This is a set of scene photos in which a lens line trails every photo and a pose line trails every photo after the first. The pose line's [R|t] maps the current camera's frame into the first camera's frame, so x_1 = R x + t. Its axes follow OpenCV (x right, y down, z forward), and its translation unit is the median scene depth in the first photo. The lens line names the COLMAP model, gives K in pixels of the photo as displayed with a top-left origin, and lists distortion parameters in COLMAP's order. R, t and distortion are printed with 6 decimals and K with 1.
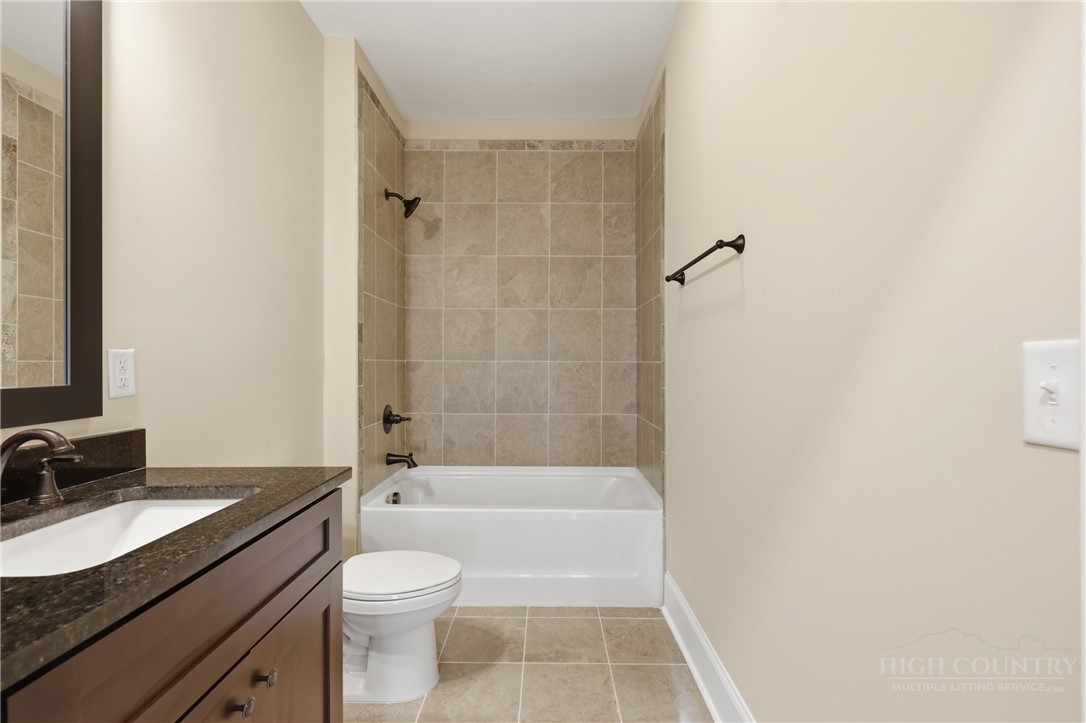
lens RADIAL K [[495.3, 0, 545.8], [0, 495.3, 363.8], [0, 0, 1]] dist [0.000854, 0.000579]
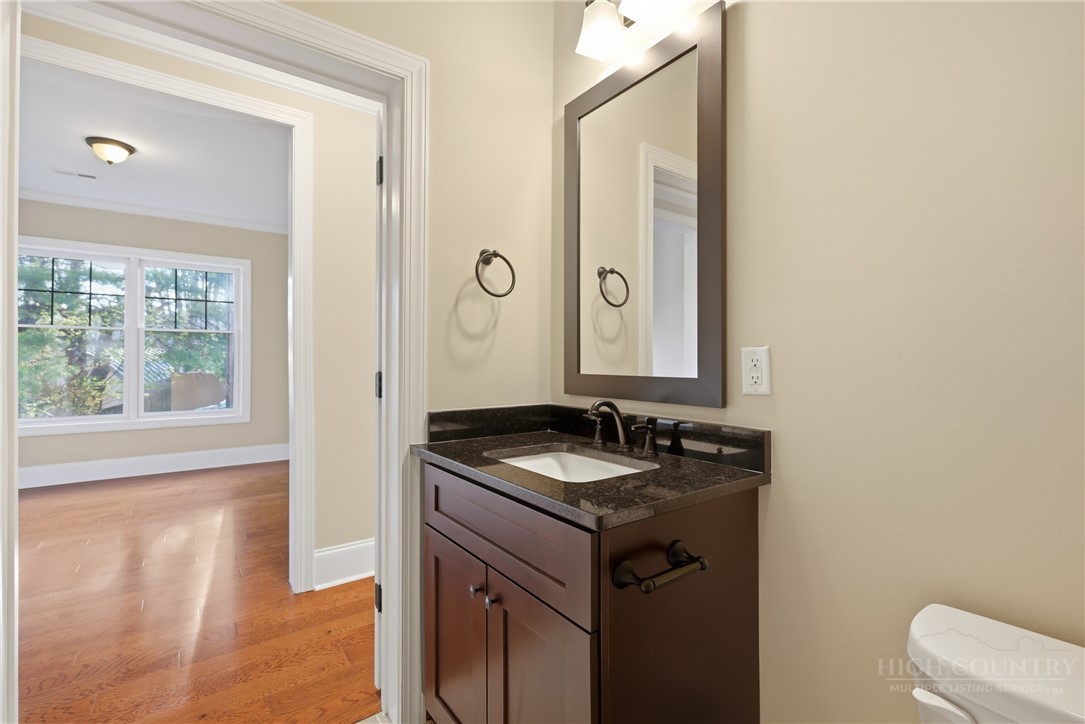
lens RADIAL K [[498.7, 0, 549.1], [0, 498.7, 356.9], [0, 0, 1]] dist [0.000941, 0.000086]
pose [[-0.808015, -0.006619, -0.589124, 0.091960], [-0.001038, 0.999951, -0.009811, 0.000335], [0.589160, -0.007316, -0.807983, 1.617394]]
